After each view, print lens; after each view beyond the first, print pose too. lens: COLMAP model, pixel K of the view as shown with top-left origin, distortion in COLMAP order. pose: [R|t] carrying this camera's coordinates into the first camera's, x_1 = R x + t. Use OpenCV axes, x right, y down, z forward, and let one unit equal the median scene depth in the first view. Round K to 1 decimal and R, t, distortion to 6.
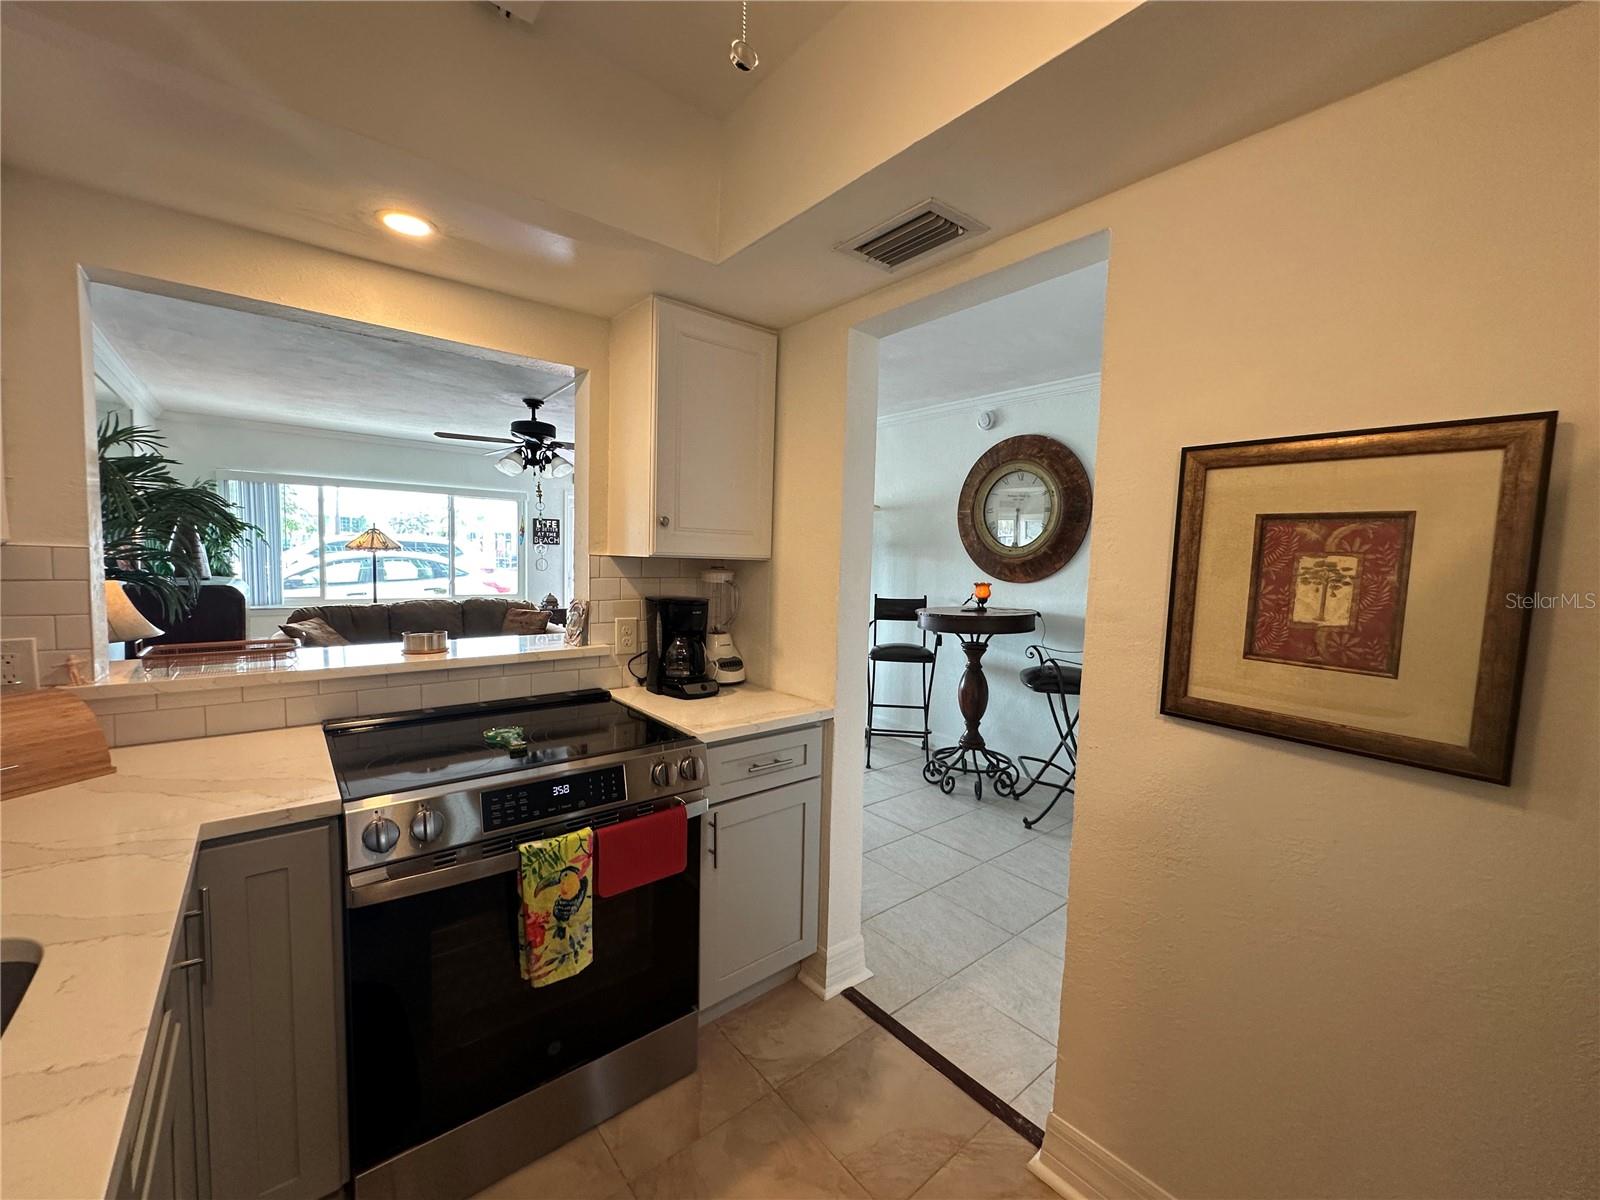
lens RADIAL K [[634.3, 0, 802.6], [0, 634.3, 603.5], [0, 0, 1]] dist [-0.007352, 0.000343]
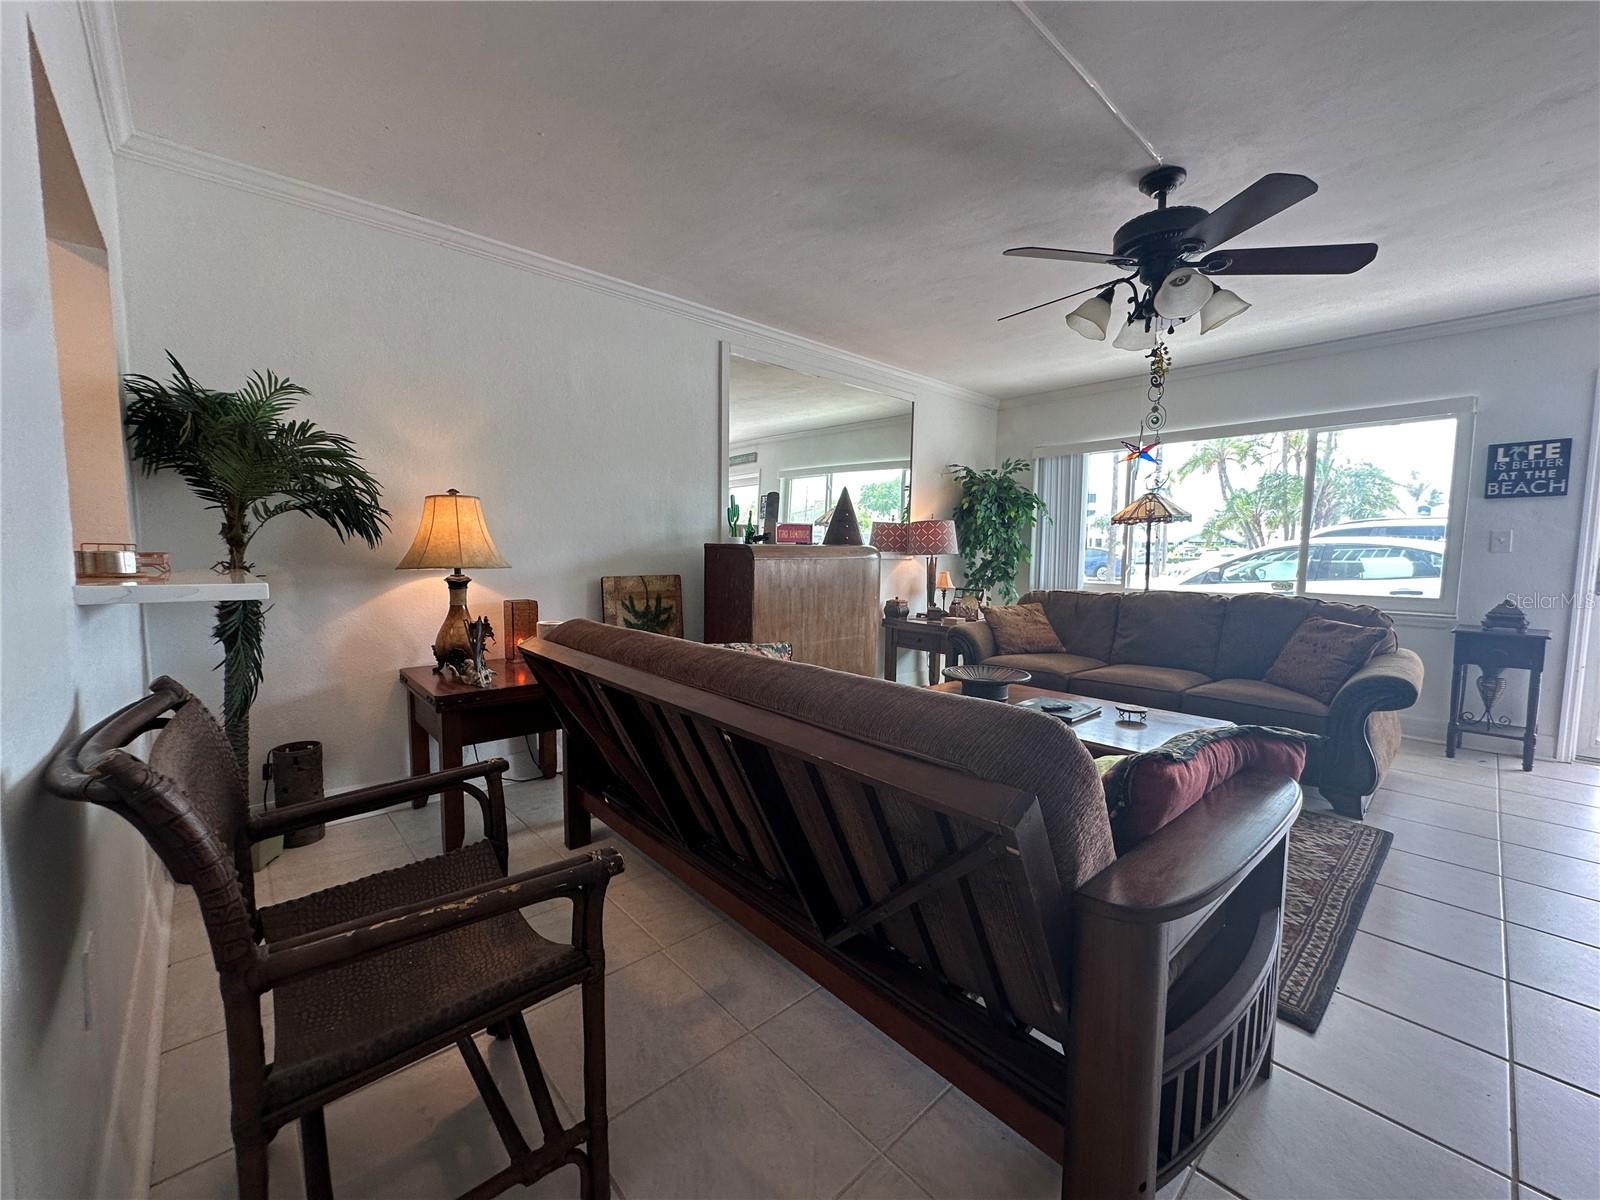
lens RADIAL K [[640.6, 0, 797.3], [0, 640.6, 601.2], [0, 0, 1]] dist [-0.003042, 0.000542]
pose [[0.050144, 0.055843, -0.997180, 0.078466], [-0.077735, 0.995625, 0.051847, 0.001251], [0.995712, 0.074916, 0.054266, 0.814265]]
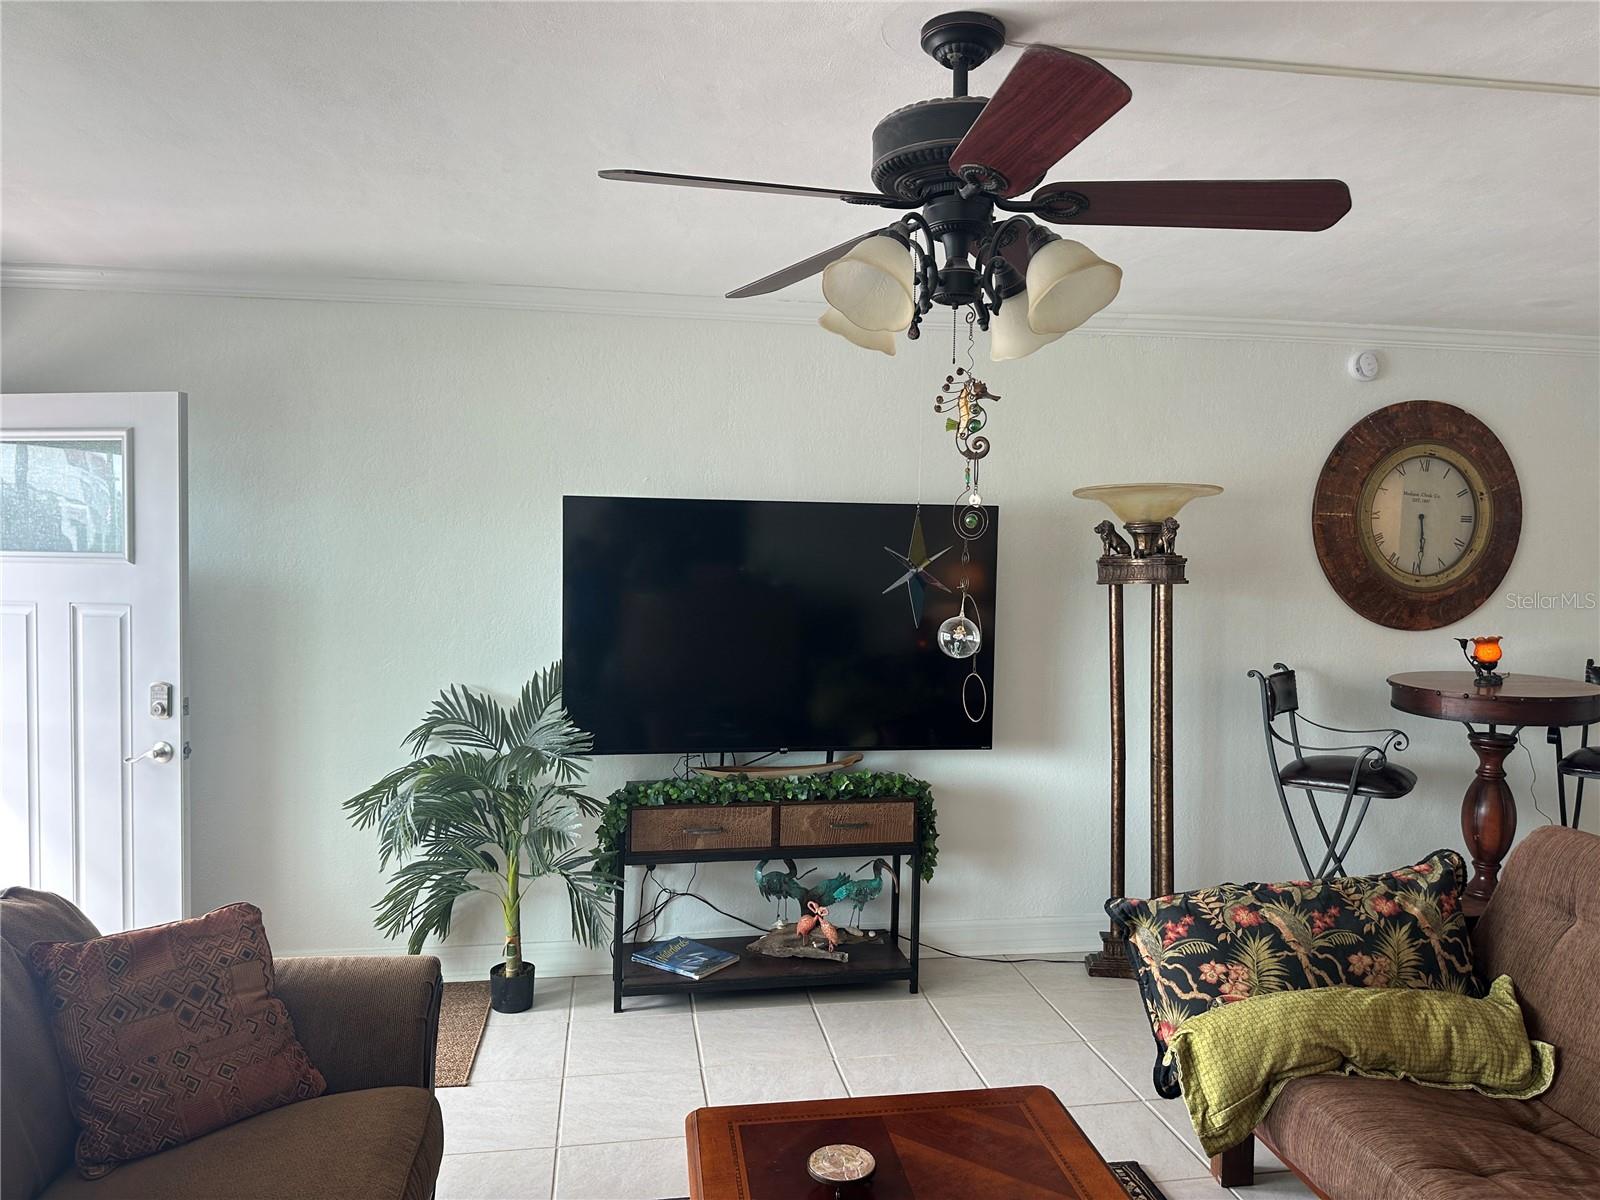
lens RADIAL K [[1135.2, 0, 800.2], [0, 1135.2, 604.2], [0, 0, 1]] dist [-0.001850, -0.008848]
pose [[0.510402, -0.061543, 0.857731, -0.954373], [0.067494, 0.997226, 0.031388, -0.137716], [-0.857283, 0.041871, 0.513140, 0.951791]]
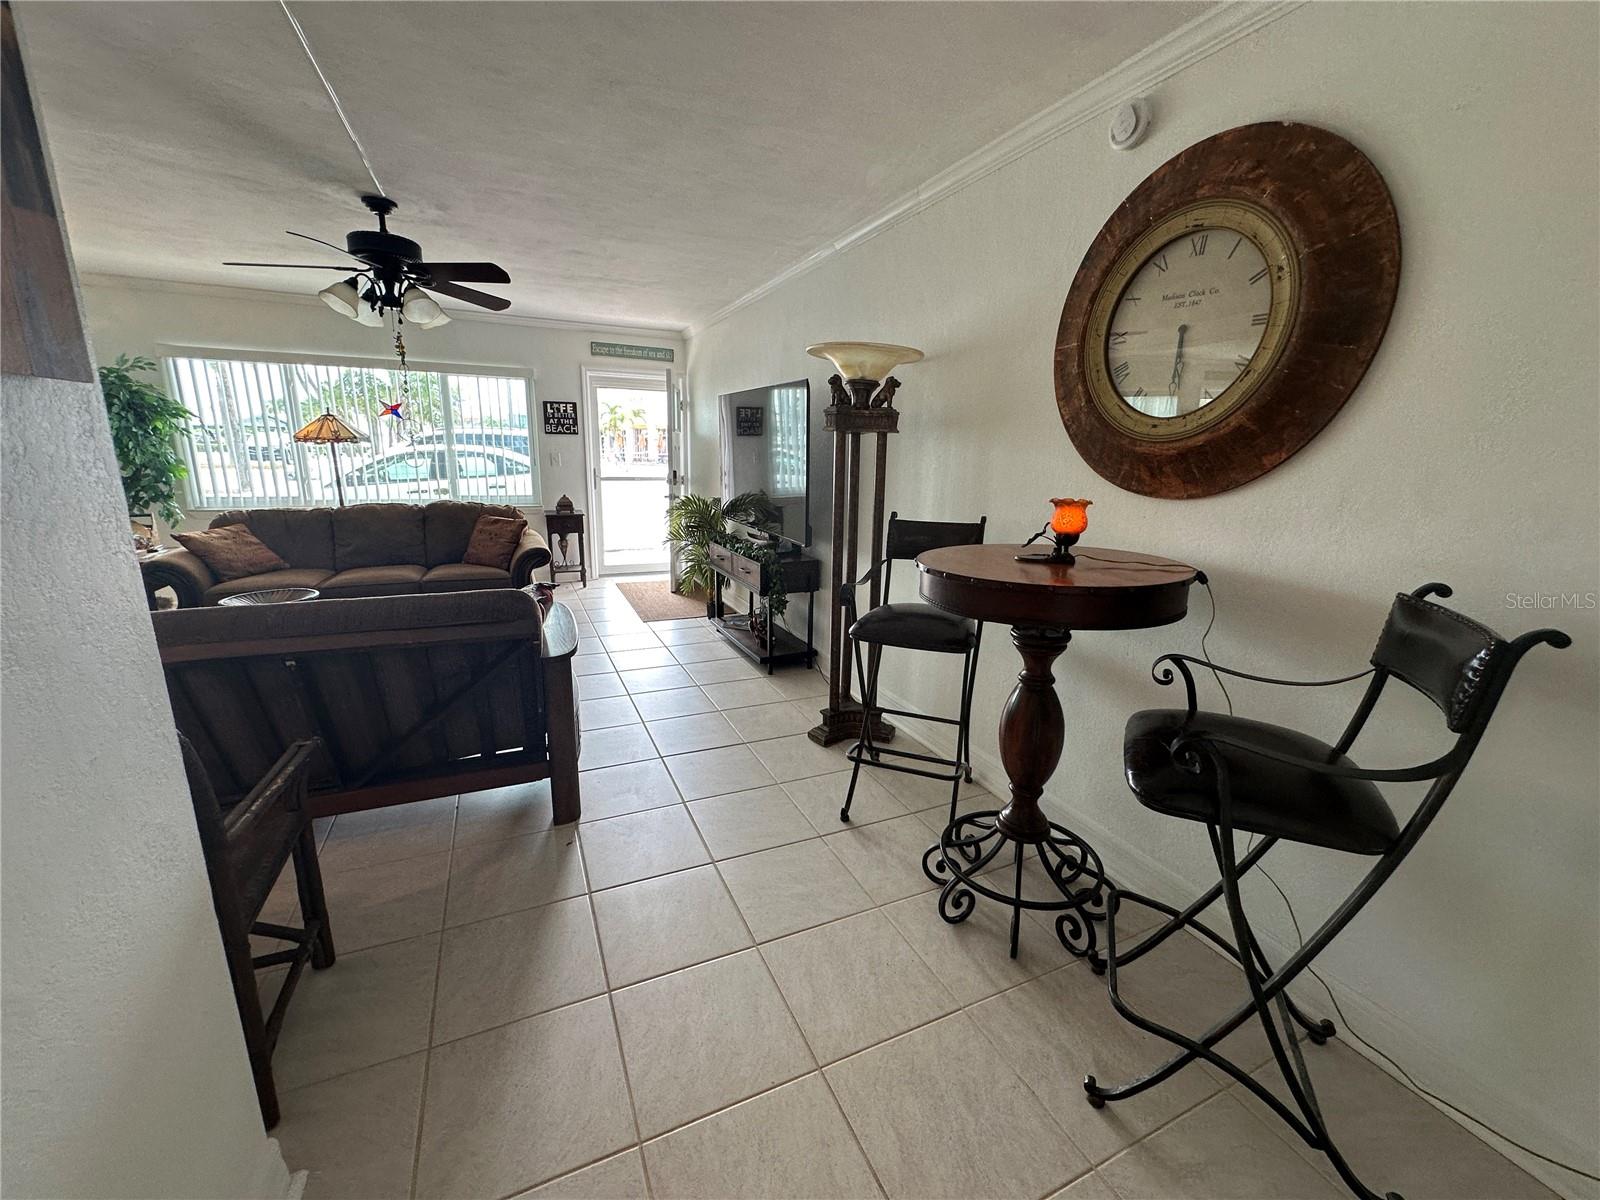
lens RADIAL K [[634.3, 0, 802.6], [0, 634.3, 603.5], [0, 0, 1]] dist [-0.007352, 0.000343]
pose [[0.966277, 0.058519, -0.250769, 0.206150], [-0.017959, 0.986779, 0.161072, -0.026912], [0.256879, -0.151137, 0.954553, 0.488581]]
